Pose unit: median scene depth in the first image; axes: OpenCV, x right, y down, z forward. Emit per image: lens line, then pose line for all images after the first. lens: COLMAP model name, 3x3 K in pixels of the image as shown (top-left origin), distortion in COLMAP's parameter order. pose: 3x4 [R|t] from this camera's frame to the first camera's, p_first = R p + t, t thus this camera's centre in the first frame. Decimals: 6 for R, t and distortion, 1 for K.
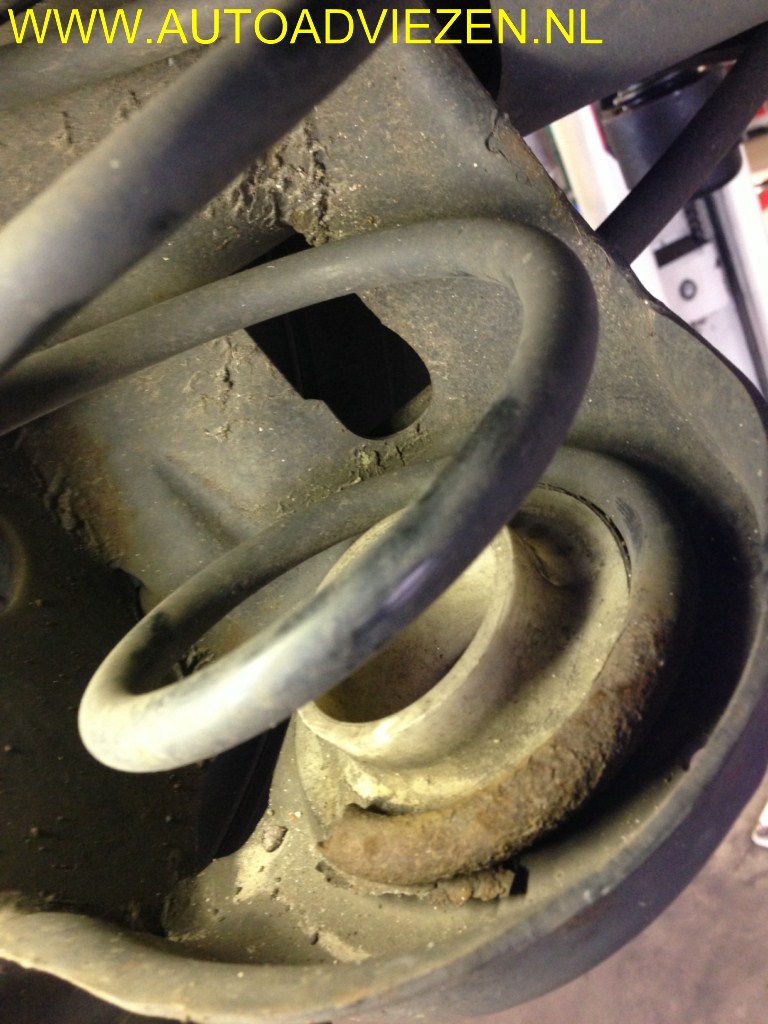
lens RADIAL K [[1049.6, 0, 383.8], [0, 1049.6, 511.9], [0, 0, 1]] dist [0.041129, 0.000000]
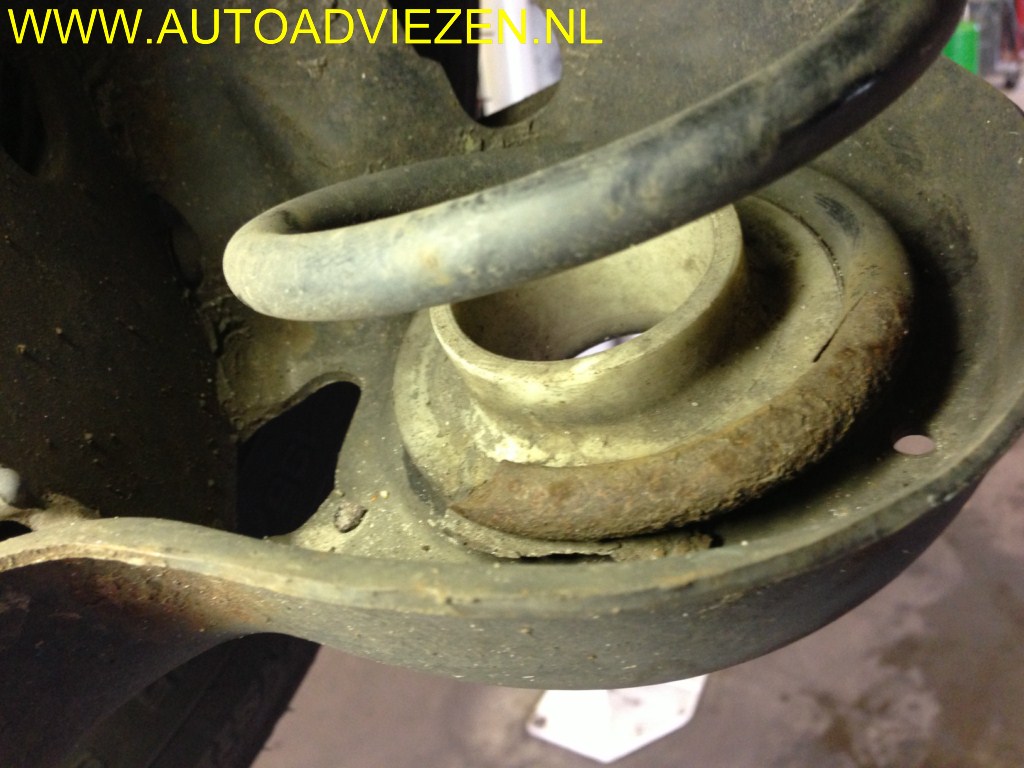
lens RADIAL K [[1049.6, 0, 518.0], [0, 1049.6, 408.4], [0, 0, 1]] dist [0.041129, 0.000000]
pose [[0.927302, 0.180975, 0.327658, -0.325553], [-0.176028, 0.983358, -0.044961, 0.285926], [-0.330342, -0.015985, 0.943726, 0.197088]]
